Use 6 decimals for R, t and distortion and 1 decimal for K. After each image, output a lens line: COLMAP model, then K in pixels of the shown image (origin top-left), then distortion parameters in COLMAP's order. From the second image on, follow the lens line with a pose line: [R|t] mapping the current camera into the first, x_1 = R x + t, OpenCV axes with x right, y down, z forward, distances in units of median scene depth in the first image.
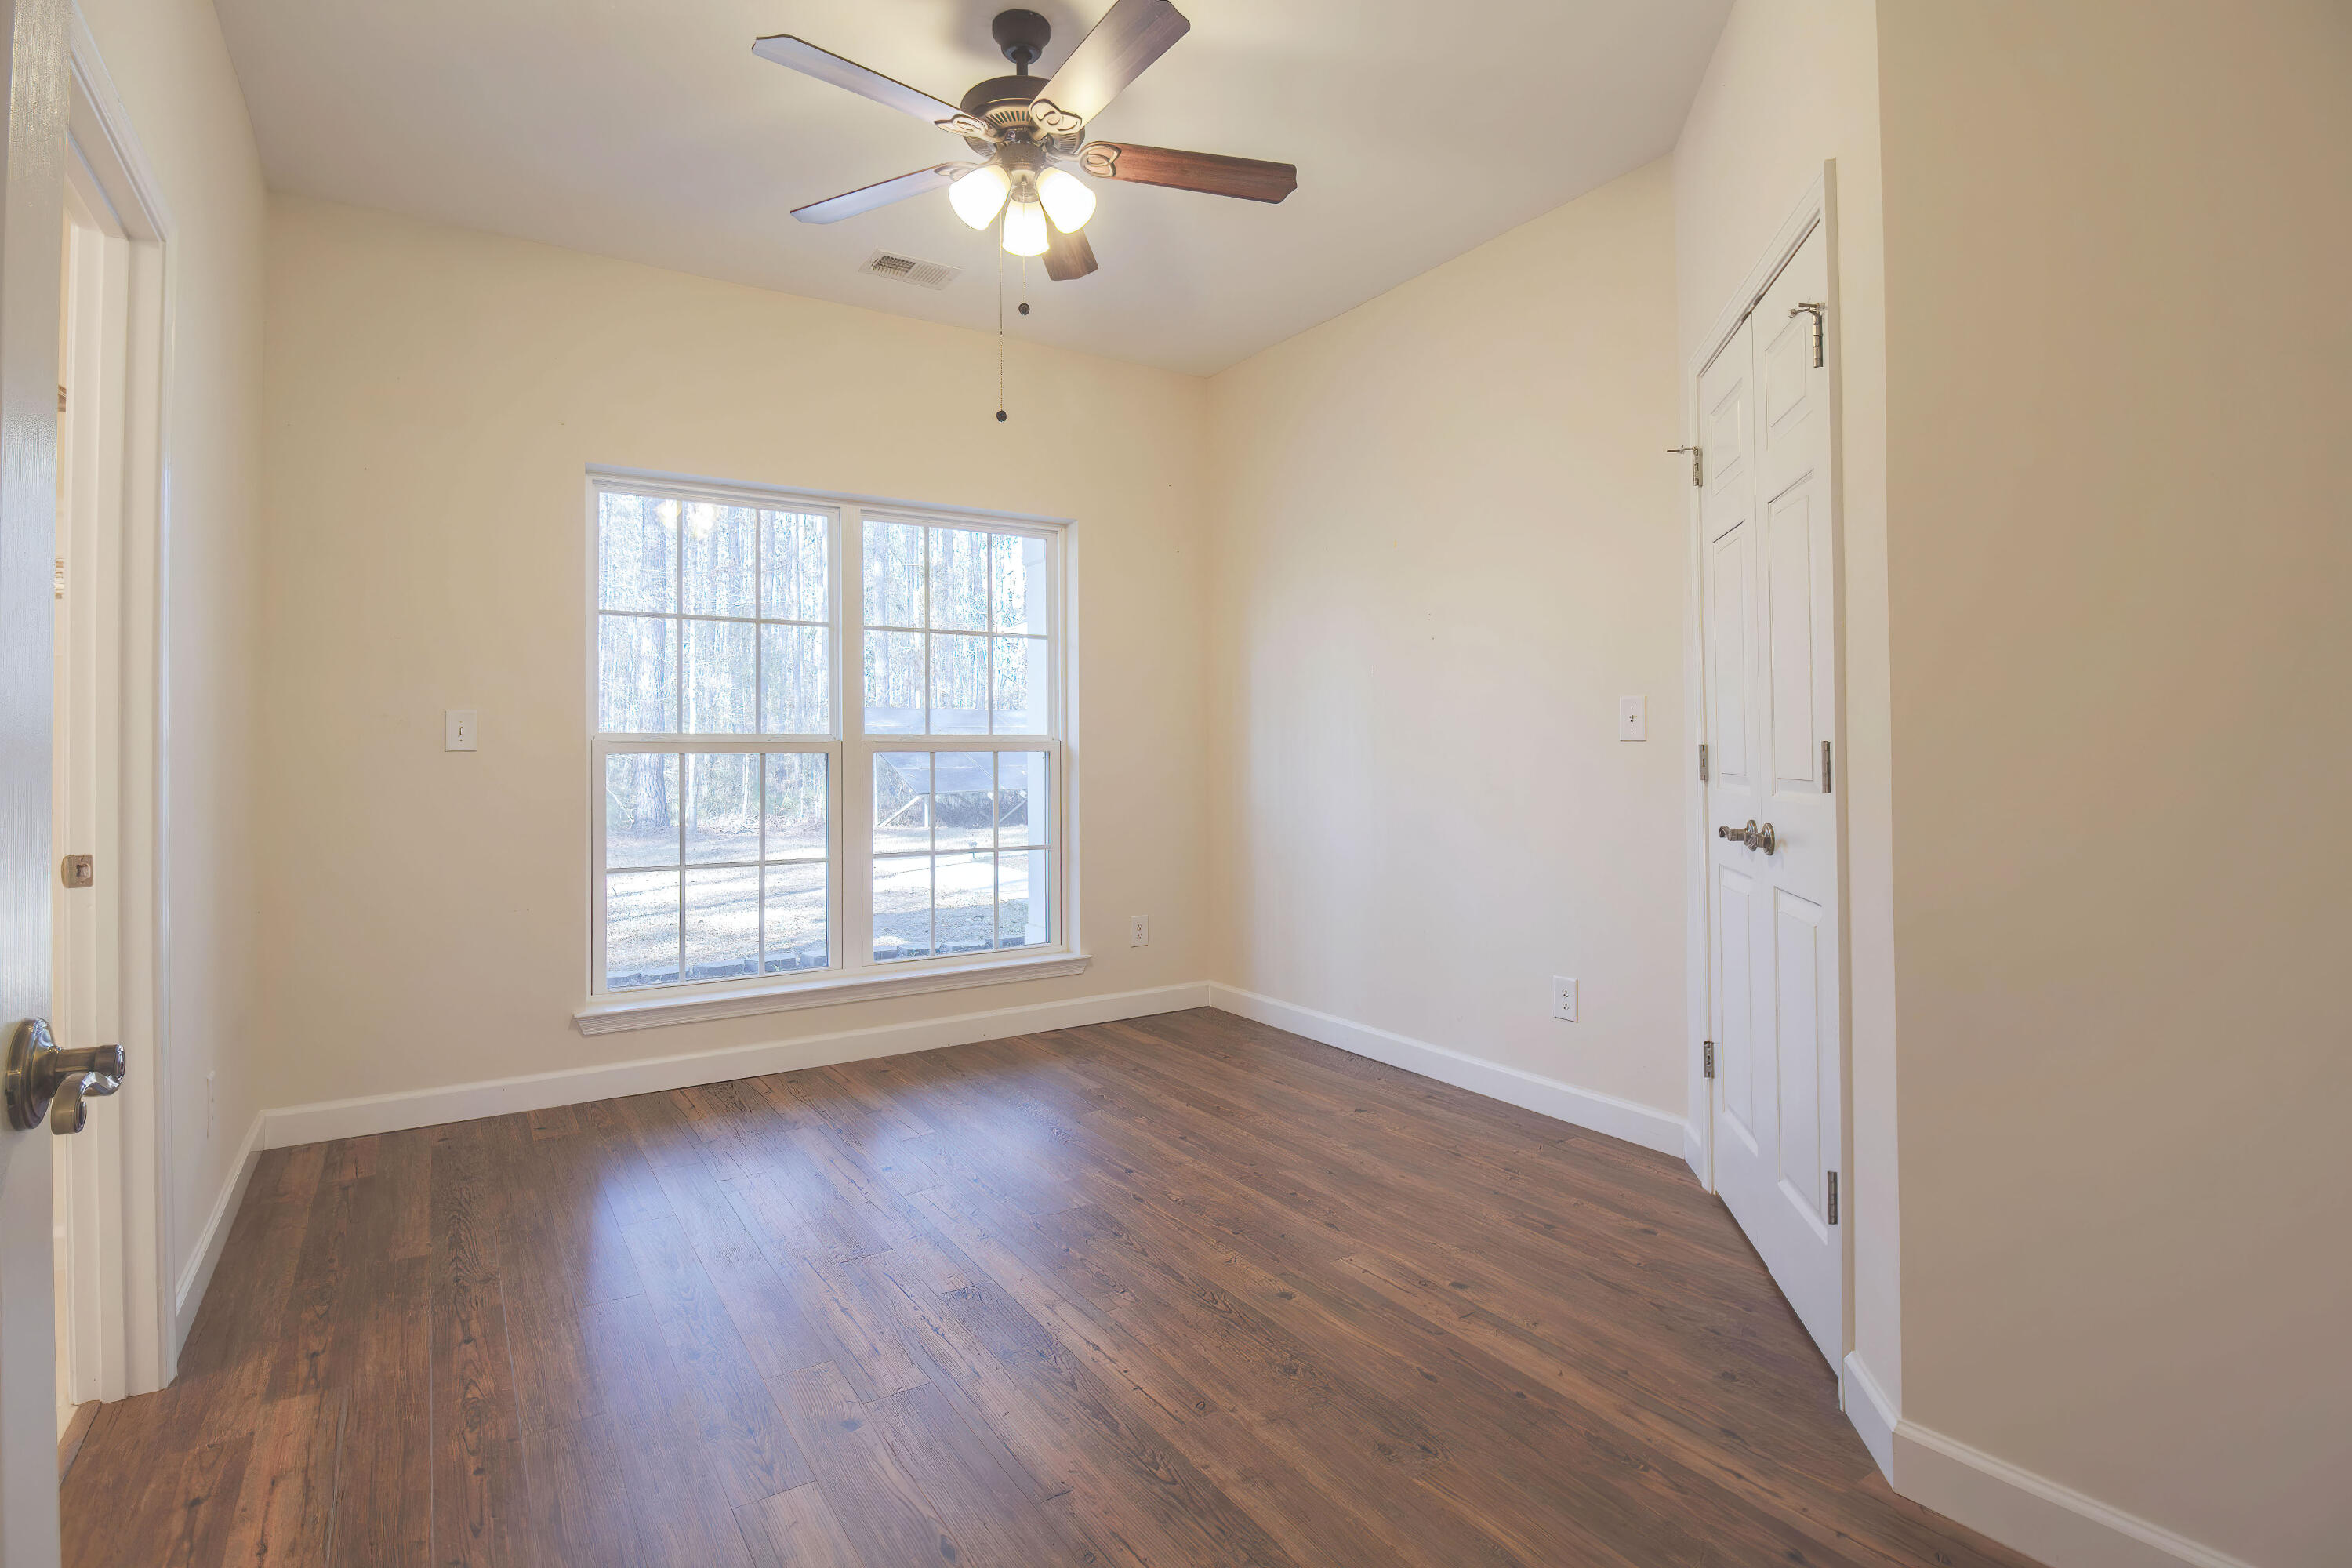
lens RADIAL K [[1158.9, 0, 1198.5], [0, 1158.9, 733.2], [0, 0, 1]] dist [-0.002596, -0.000586]
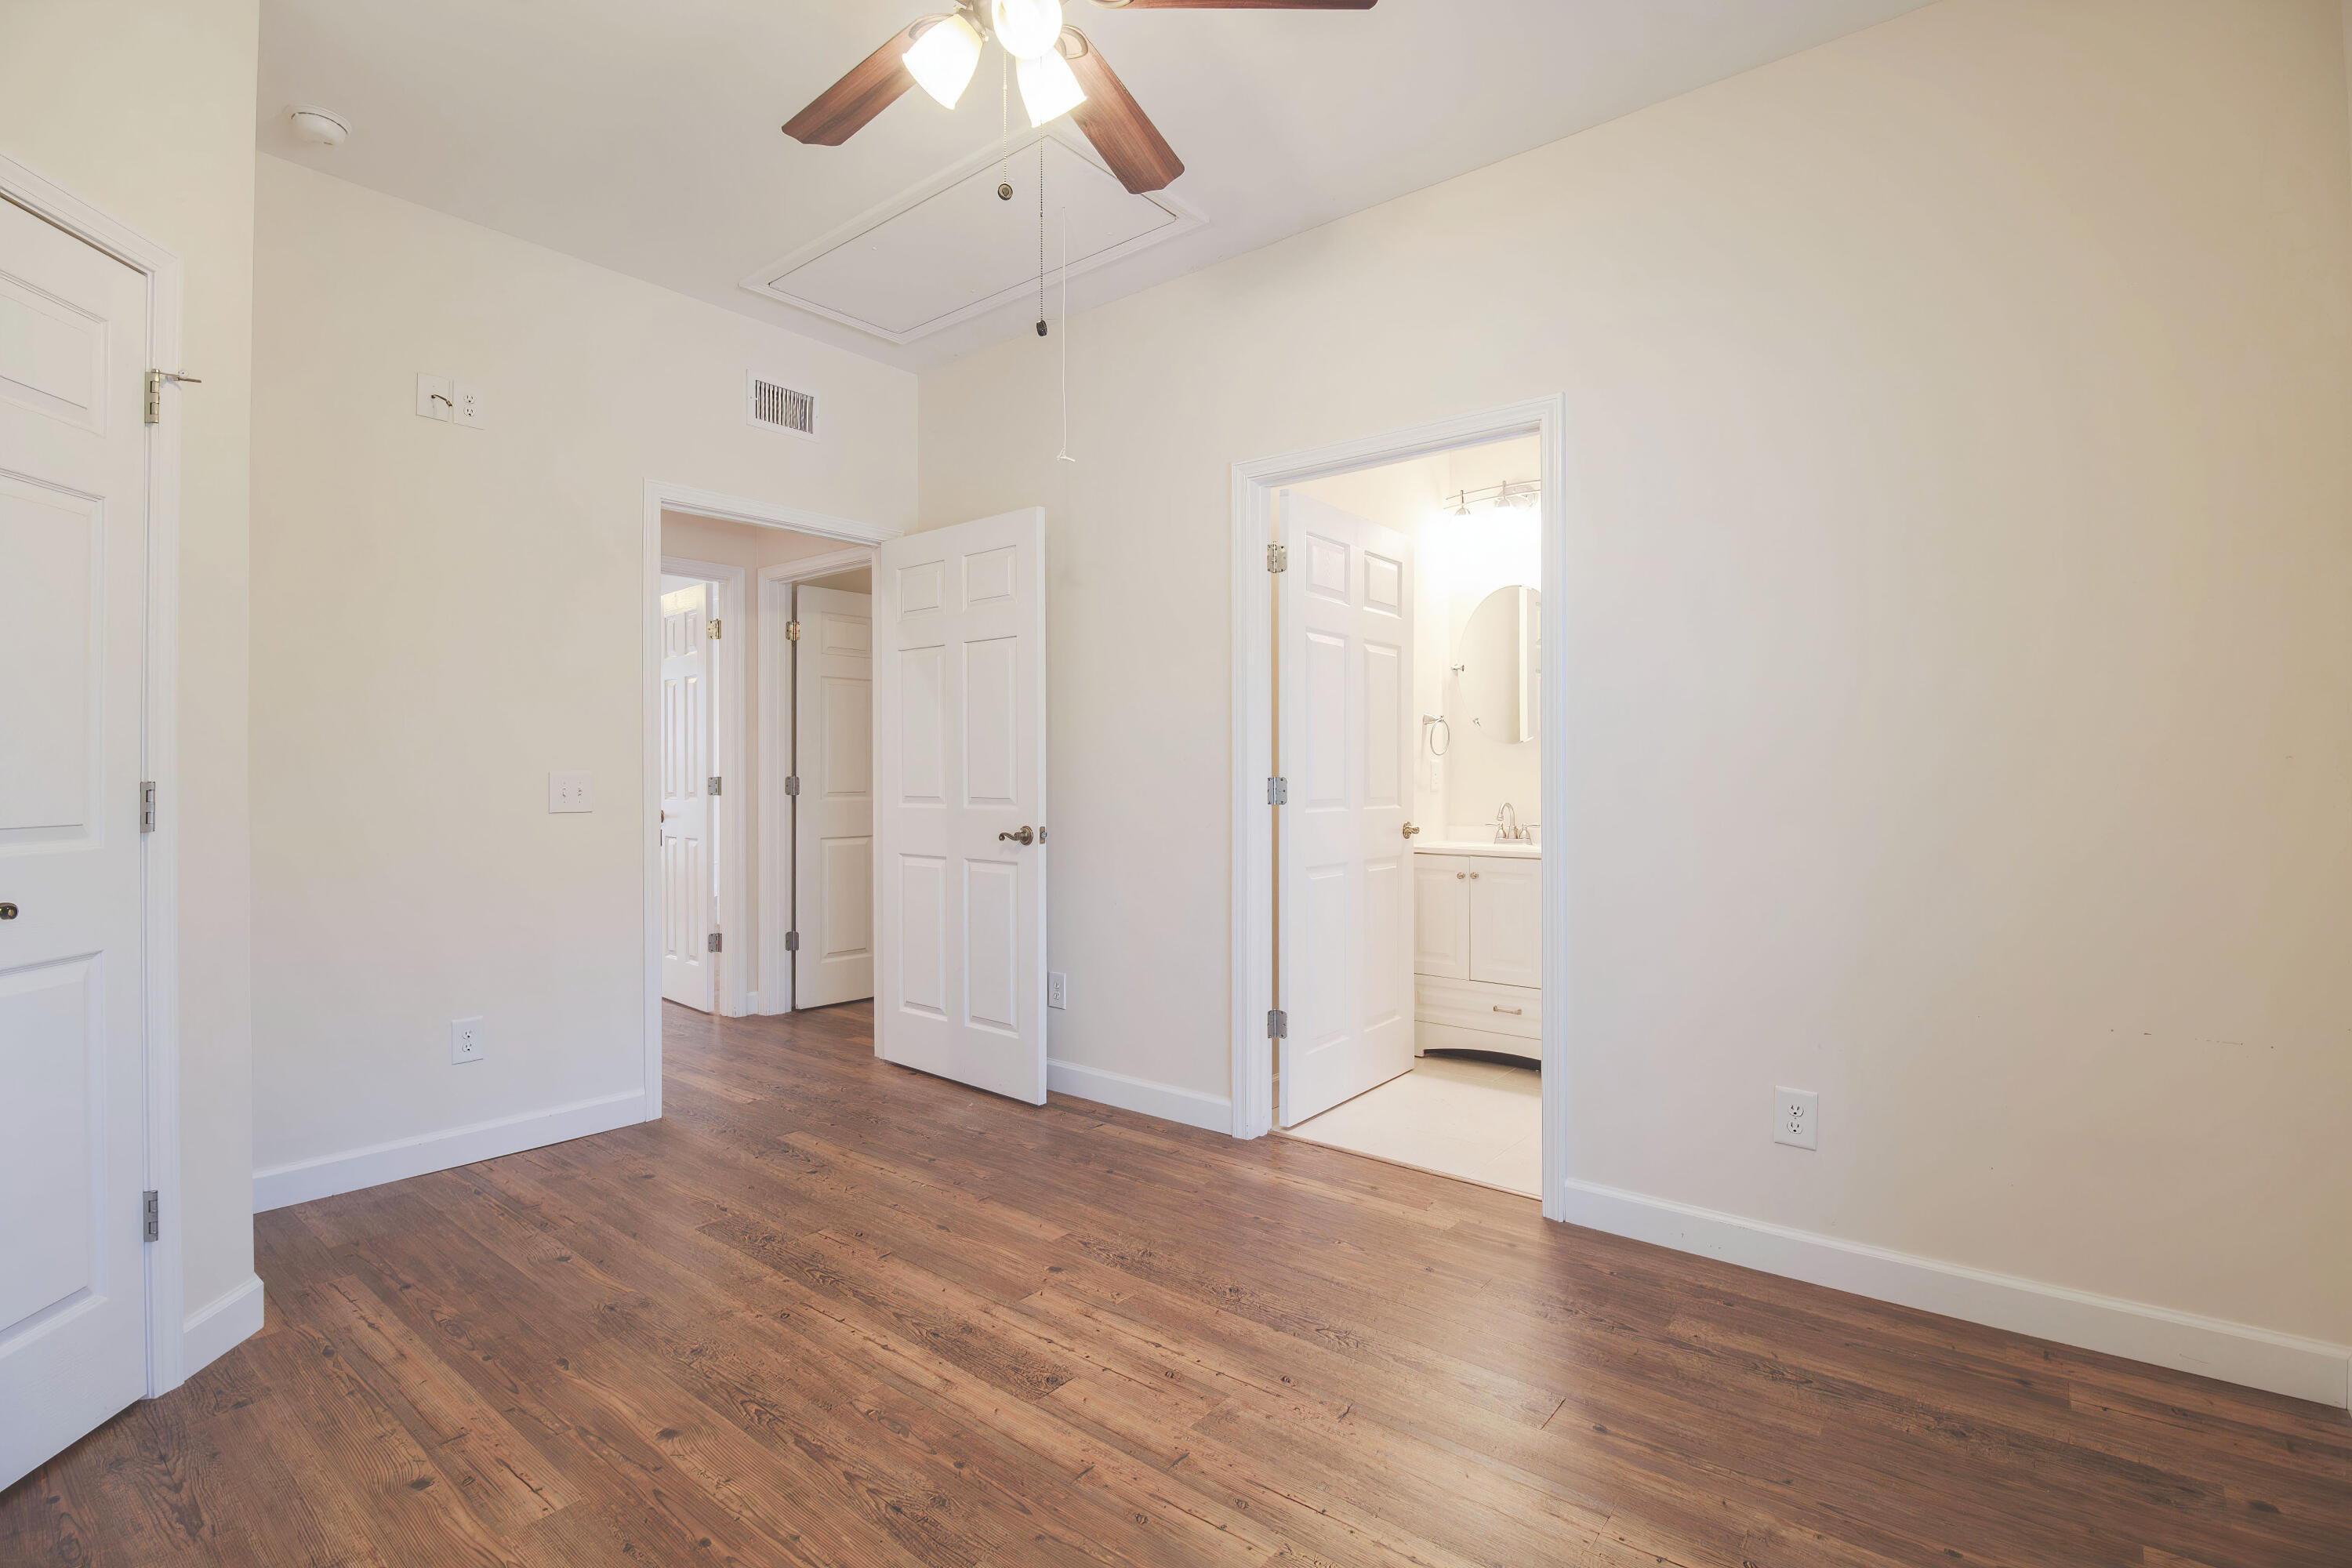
lens RADIAL K [[1101.5, 0, 1171.5], [0, 1101.5, 765.9], [0, 0, 1]] dist [0.000705, -0.015394]
pose [[-0.958611, 0.008326, -0.284596, -0.056196], [0.014130, 0.999732, -0.018347, 0.021645], [0.284367, -0.021609, -0.958472, 2.004942]]
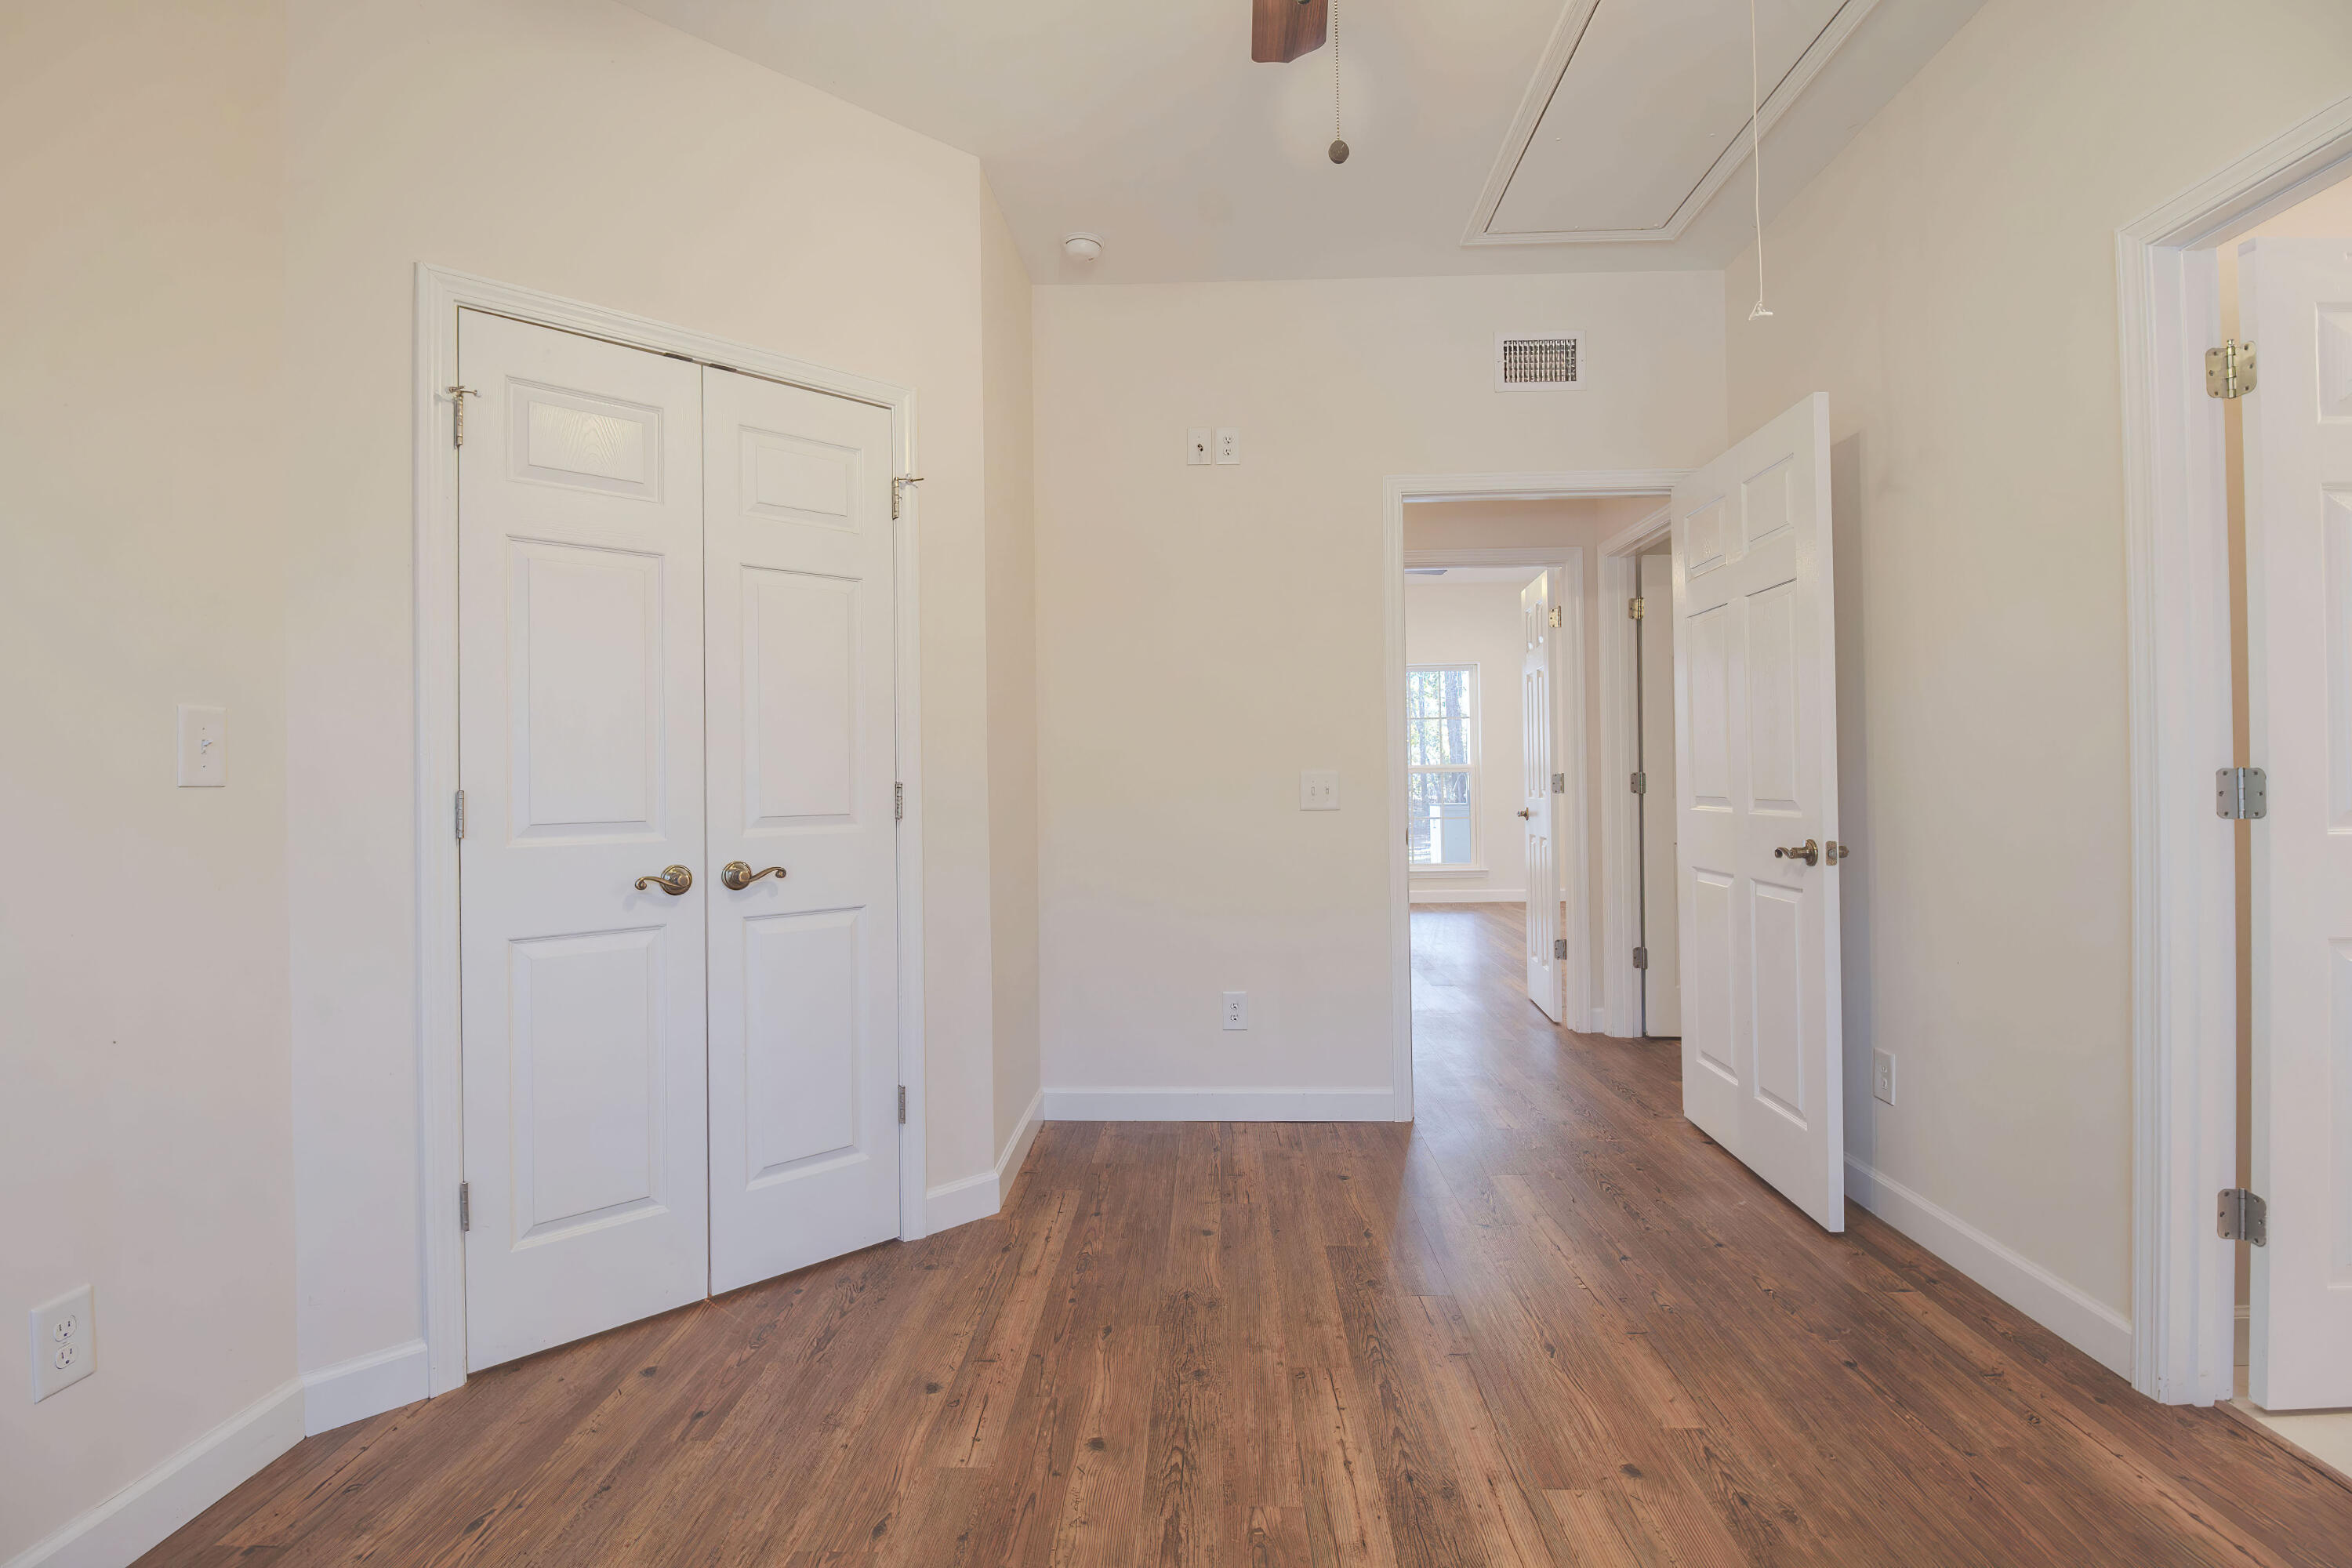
lens RADIAL K [[1101.5, 0, 1171.5], [0, 1101.5, 765.9], [0, 0, 1]] dist [0.000705, -0.015394]
pose [[-0.807154, 0.023753, 0.589863, -0.473321], [0.010329, 0.999605, -0.026120, 0.022893], [-0.590251, -0.014990, -0.807081, 1.719982]]
